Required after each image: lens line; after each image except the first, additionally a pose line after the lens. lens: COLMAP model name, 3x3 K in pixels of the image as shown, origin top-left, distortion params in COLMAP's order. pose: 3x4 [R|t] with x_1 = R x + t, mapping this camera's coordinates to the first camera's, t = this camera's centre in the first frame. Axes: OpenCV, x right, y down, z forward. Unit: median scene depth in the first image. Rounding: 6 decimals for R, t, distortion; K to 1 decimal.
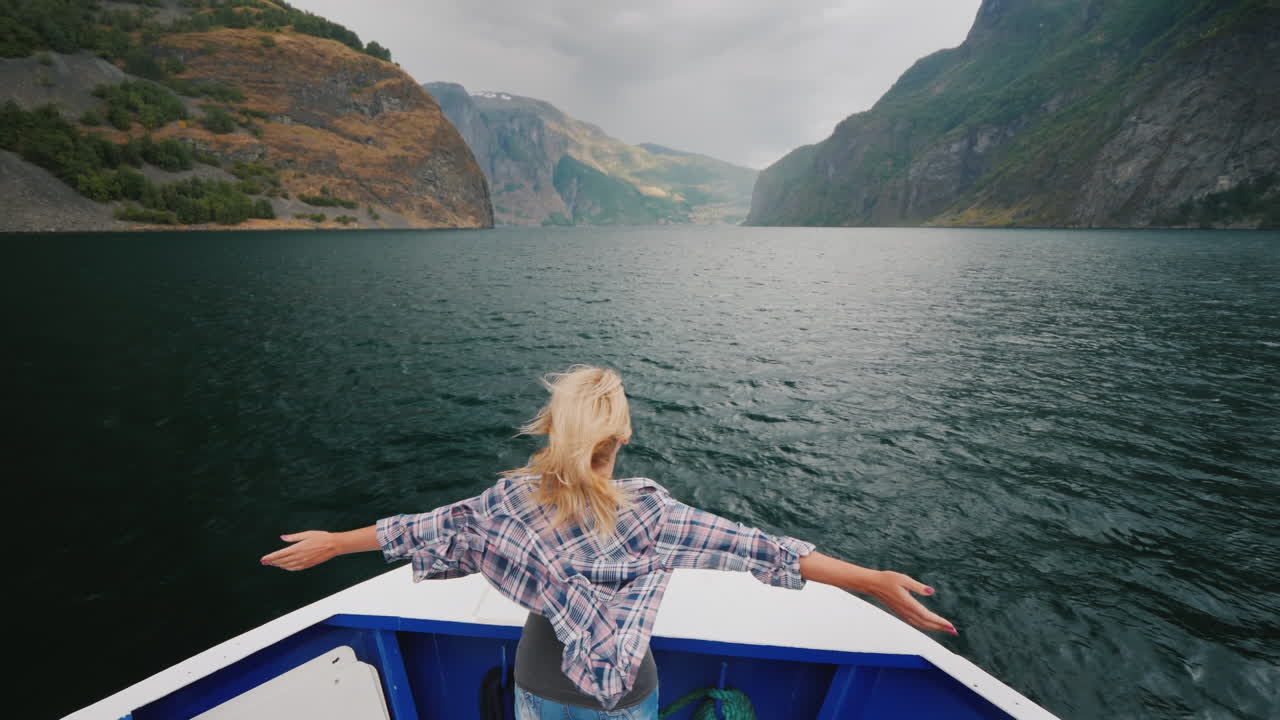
lens RADIAL K [[629.6, 0, 640.0], [0, 629.6, 360.0], [0, 0, 1]] dist [-0.004423, -0.011175]
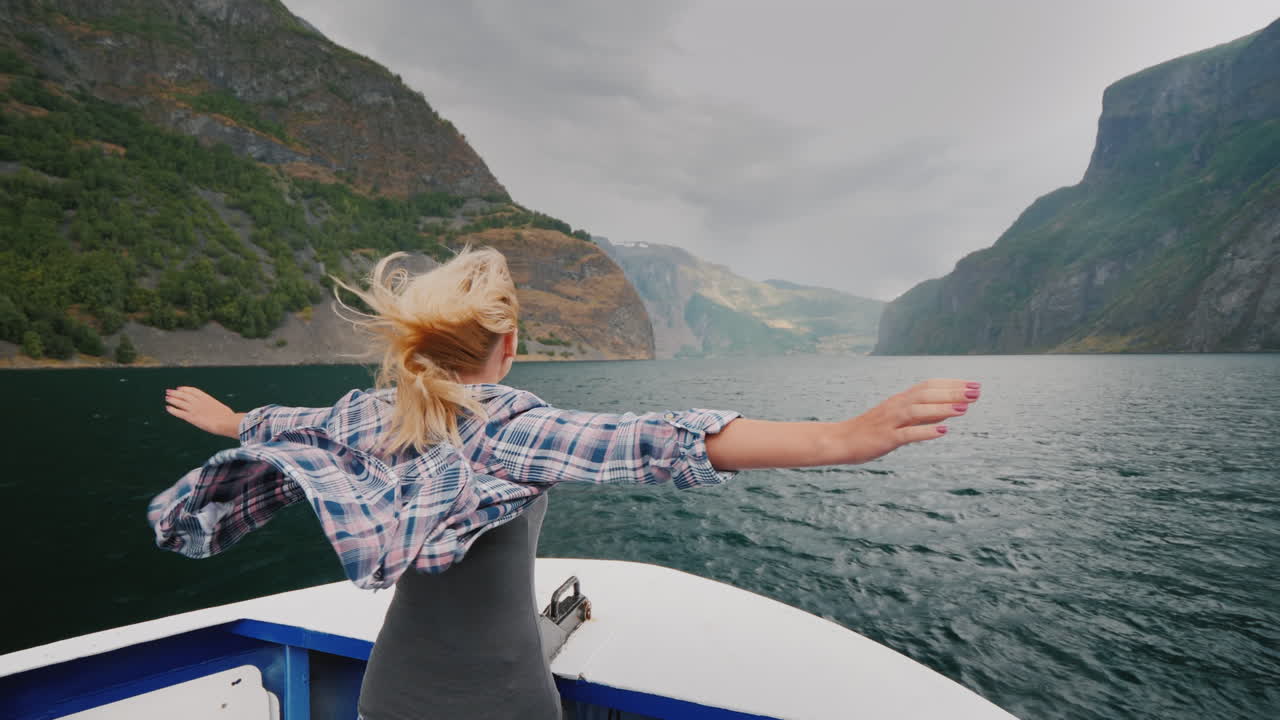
lens RADIAL K [[629.6, 0, 640.0], [0, 629.6, 360.0], [0, 0, 1]] dist [-0.004423, -0.011175]
pose [[0.980613, -0.011392, -0.195623, -0.020437], [-0.028901, 0.978983, -0.201882, 0.046214], [0.193811, 0.203622, 0.959674, -0.213767]]
